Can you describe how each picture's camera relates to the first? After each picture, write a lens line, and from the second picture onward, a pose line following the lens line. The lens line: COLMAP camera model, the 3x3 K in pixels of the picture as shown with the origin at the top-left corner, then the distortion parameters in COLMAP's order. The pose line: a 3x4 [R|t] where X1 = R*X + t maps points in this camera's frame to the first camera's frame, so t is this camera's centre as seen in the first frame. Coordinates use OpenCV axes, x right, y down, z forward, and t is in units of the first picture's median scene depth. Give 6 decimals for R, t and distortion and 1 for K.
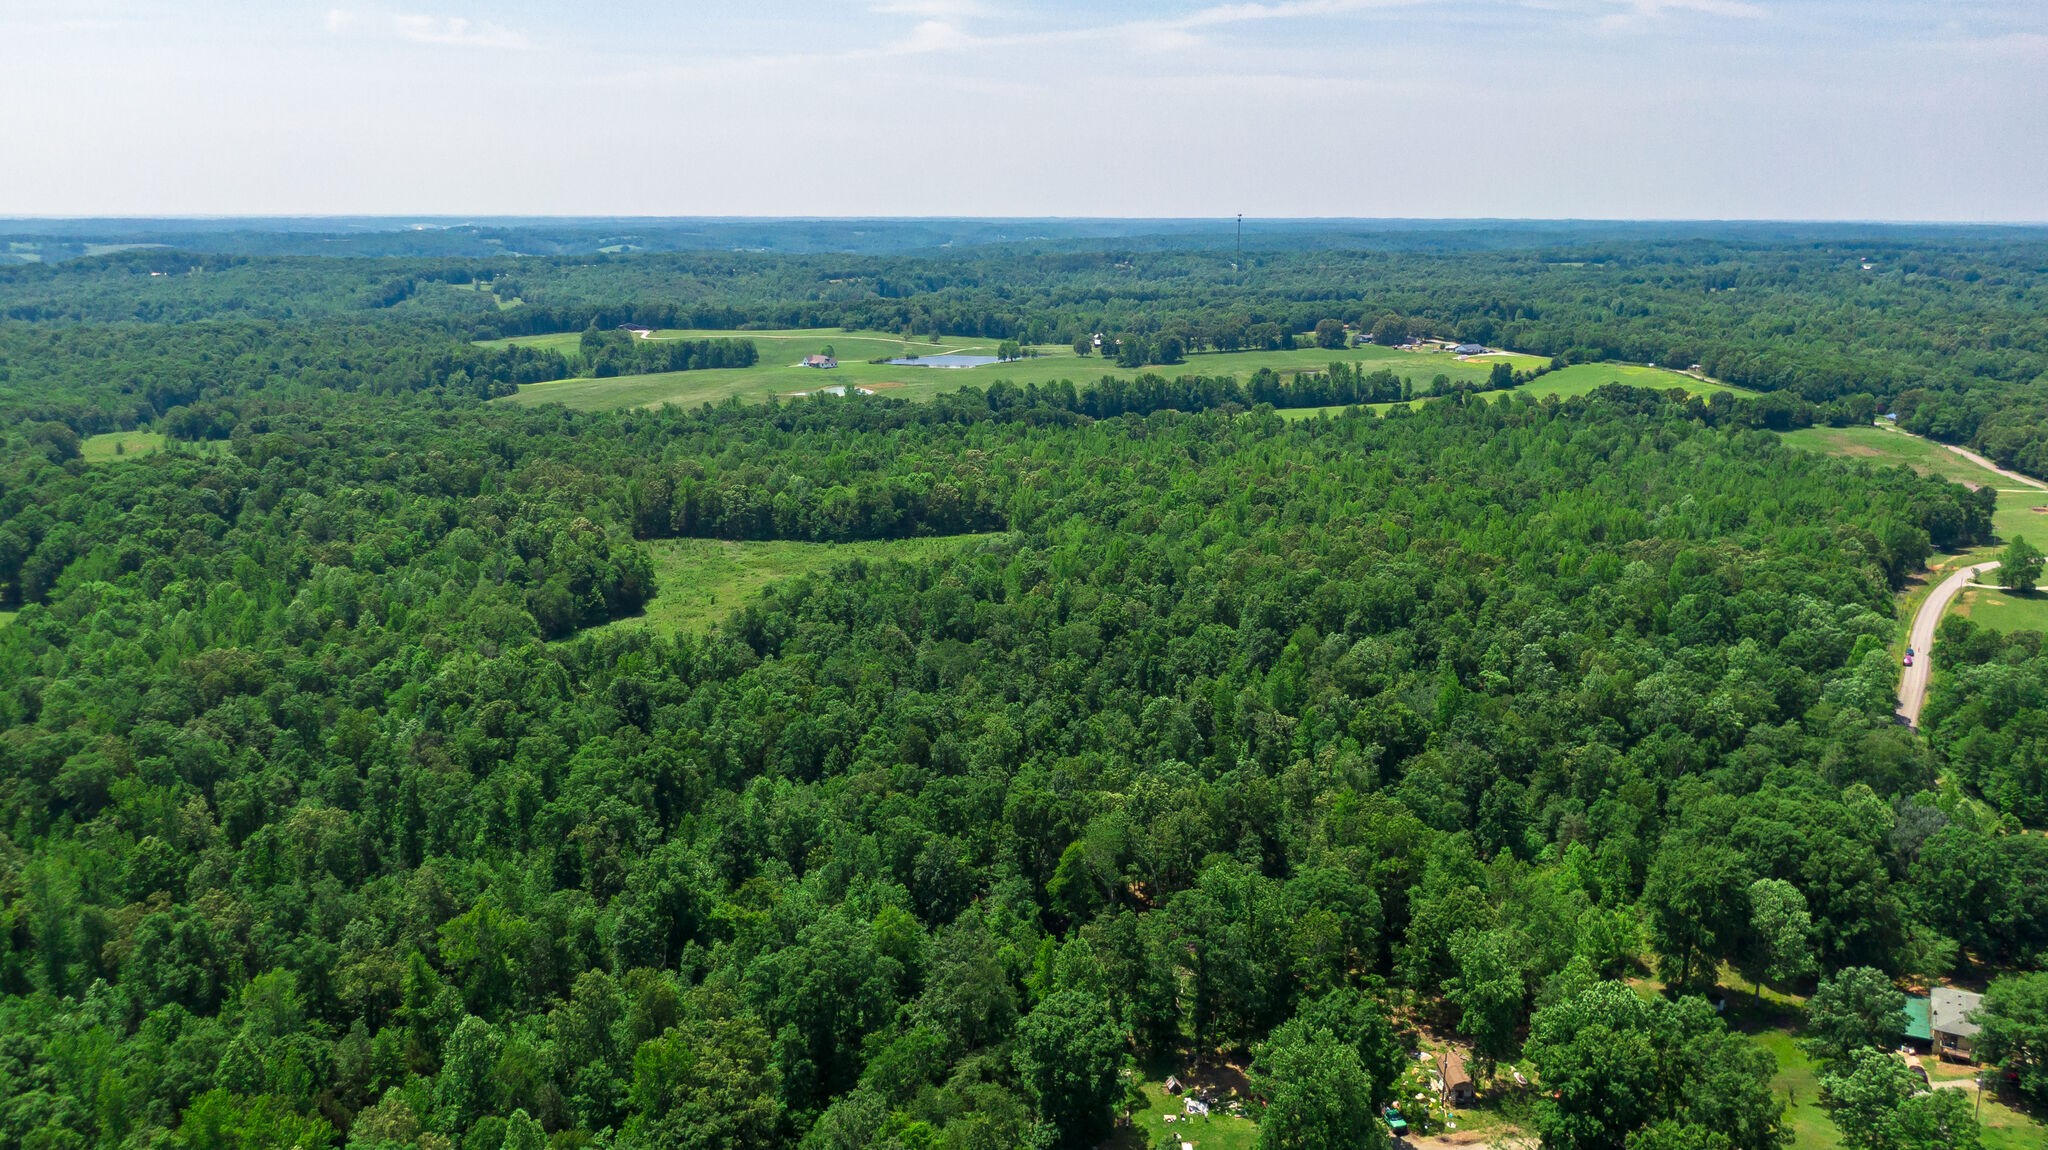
lens RADIAL K [[1536.3, 0, 1018.4], [0, 1536.3, 570.7], [0, 0, 1]] dist [0.054751, -0.099674]
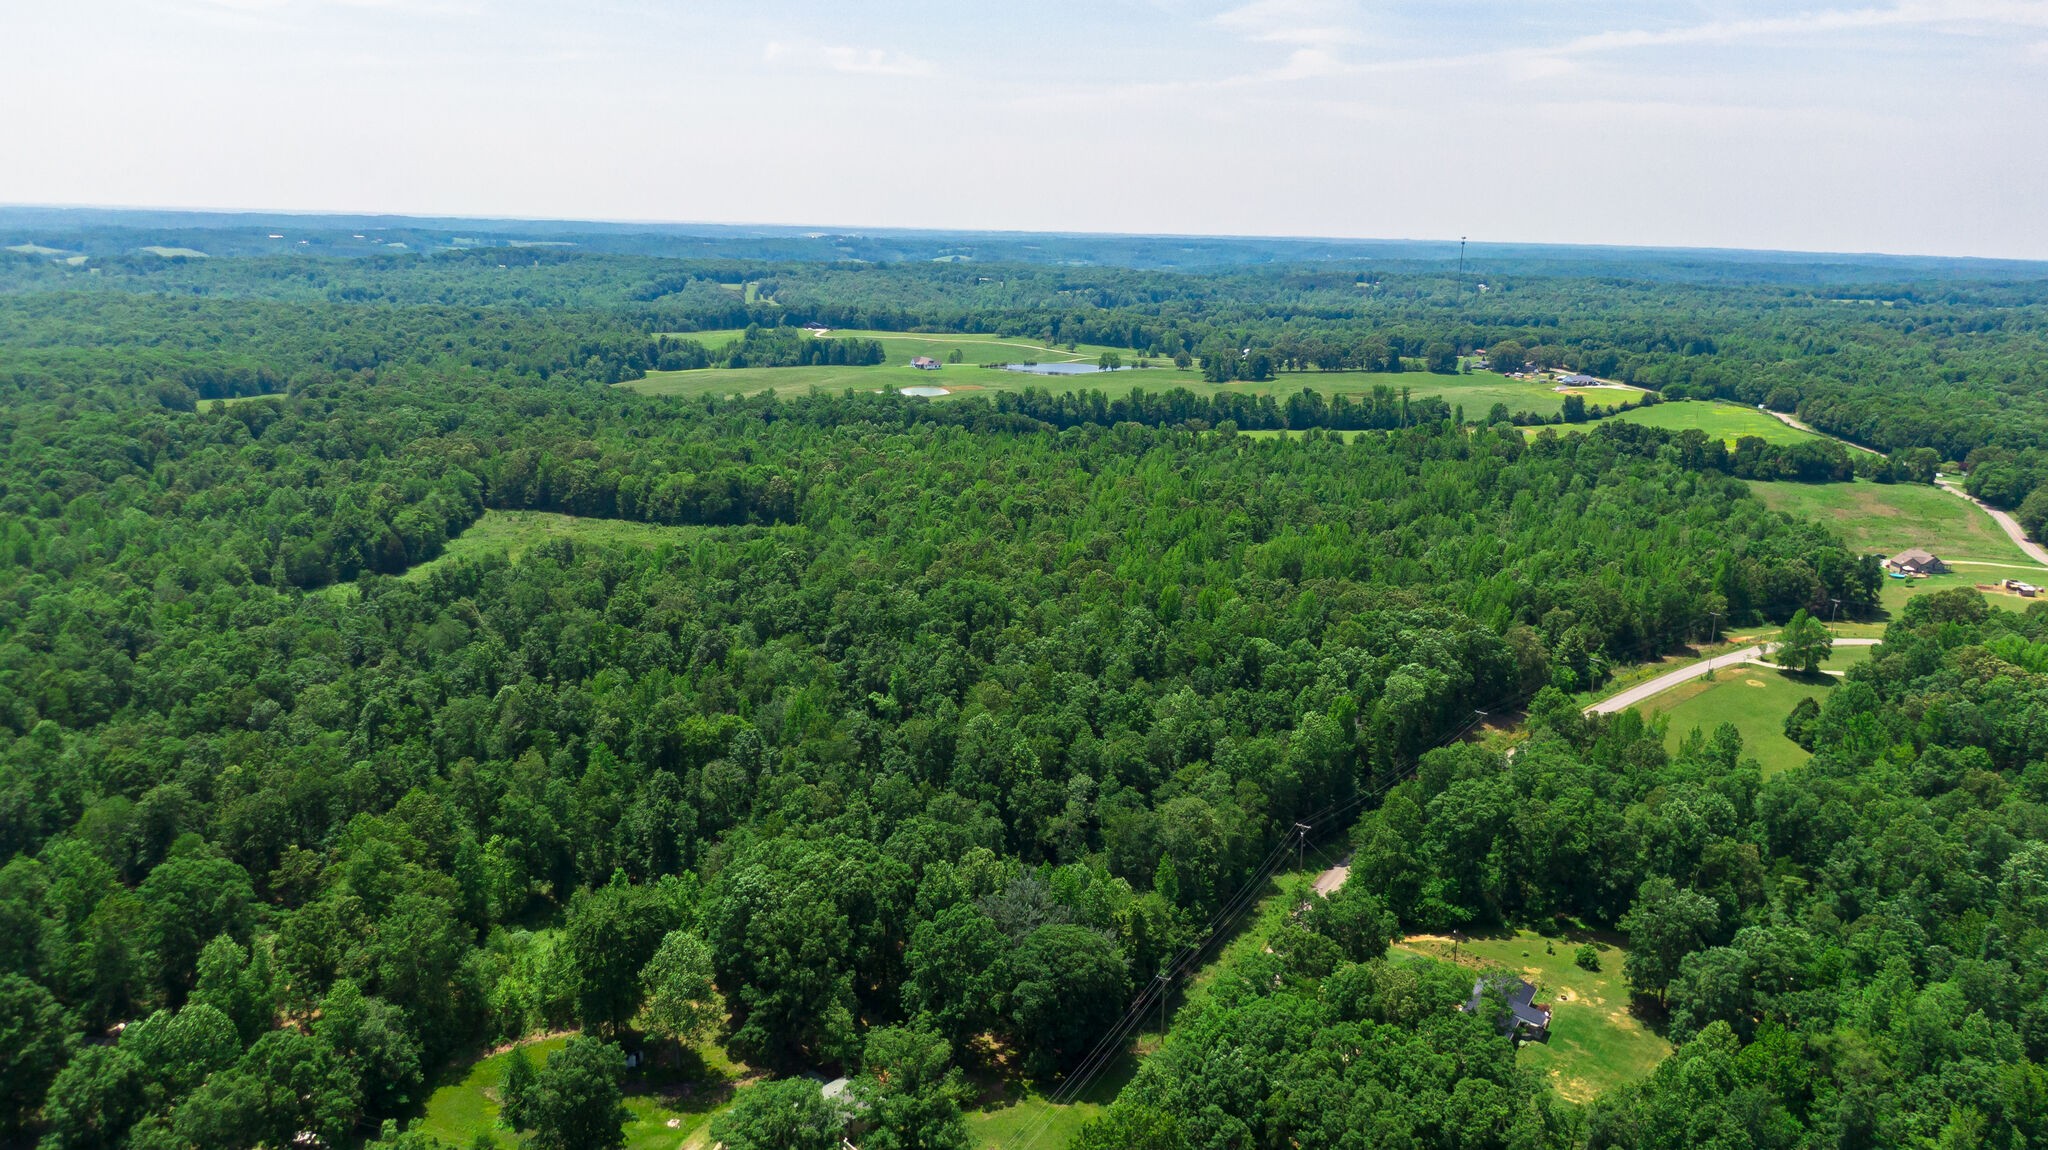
lens RADIAL K [[1443.0, 0, 1021.5], [0, 1443.0, 584.0], [0, 0, 1]] dist [0.044302, -0.075863]
pose [[0.969680, 0.080236, -0.230829, 0.171972], [-0.077771, 0.996775, 0.019771, -0.008122], [0.231671, -0.001220, 0.972793, 0.041638]]
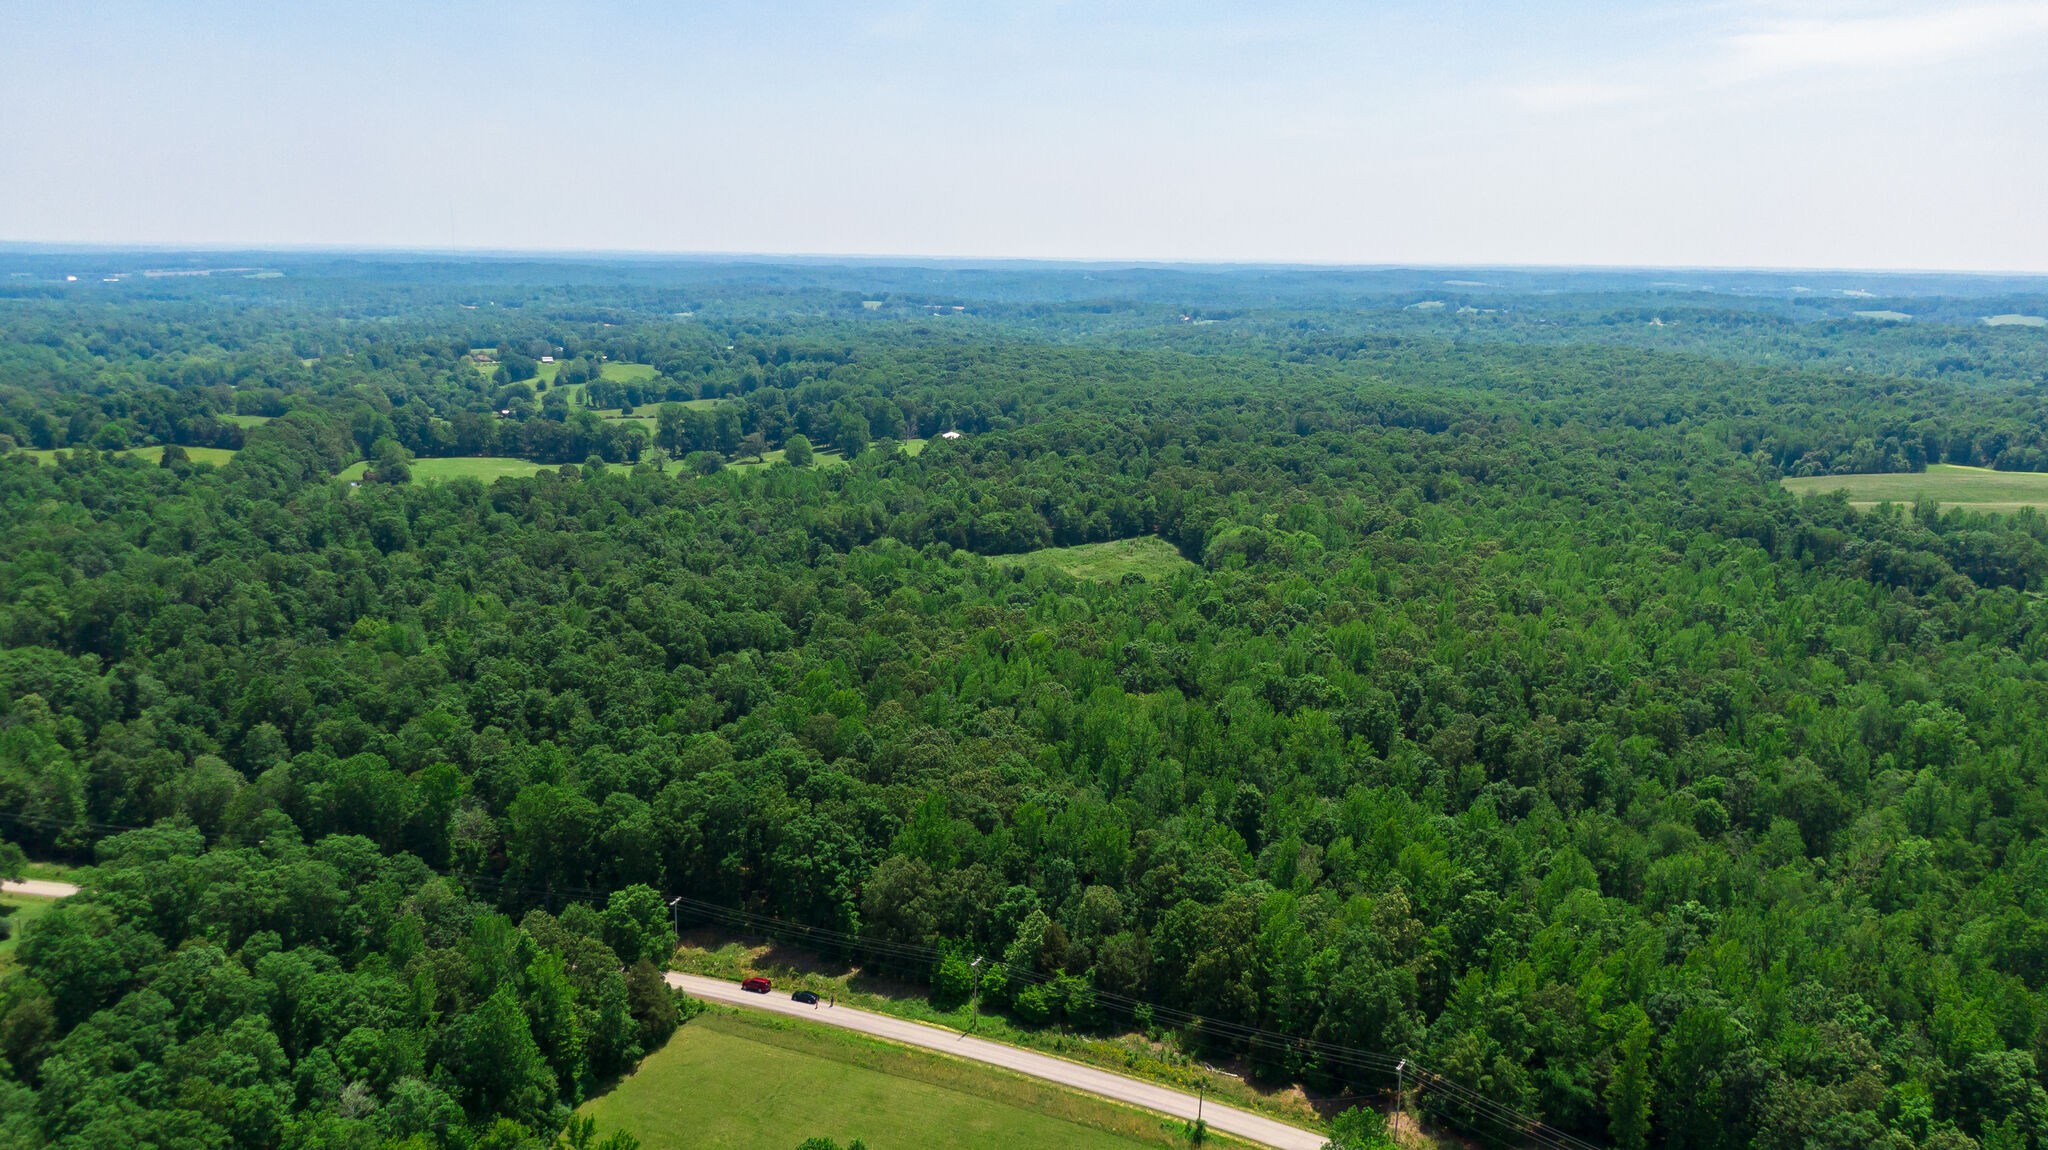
lens RADIAL K [[1489.6, 0, 1017.7], [0, 1489.6, 546.3], [0, 0, 1]] dist [0.061692, -0.112632]
pose [[0.103742, 0.188191, -0.976638, 0.406431], [-0.236297, 0.958485, 0.159593, -0.080406], [0.966127, 0.214220, 0.143904, 0.354744]]
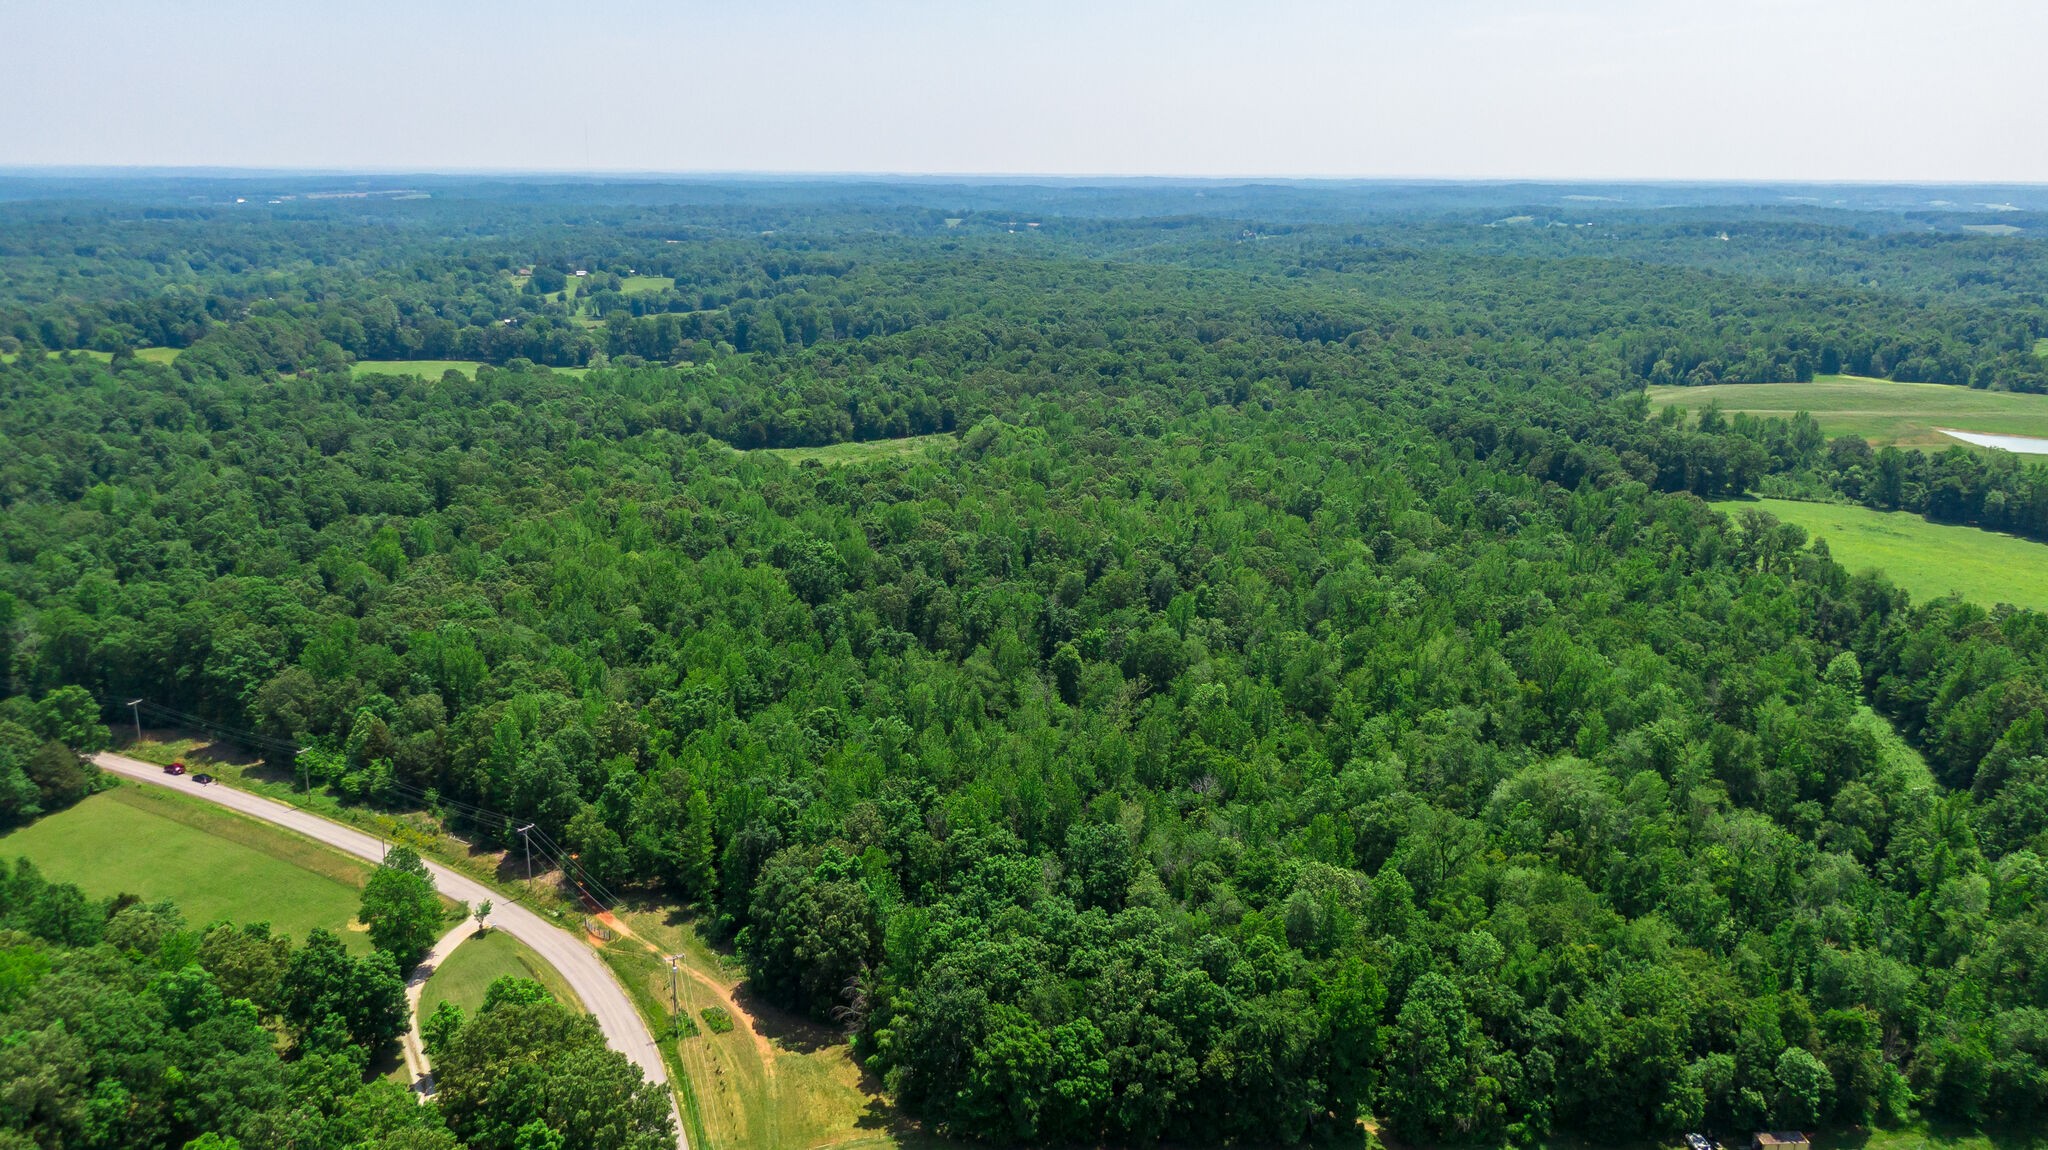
lens RADIAL K [[1443.0, 0, 1021.5], [0, 1443.0, 584.0], [0, 0, 1]] dist [0.044302, -0.075863]
pose [[0.010022, 0.270429, -0.962688, 0.441731], [-0.231272, 0.937260, 0.260878, -0.107451], [0.972837, 0.220028, 0.071936, 0.478402]]
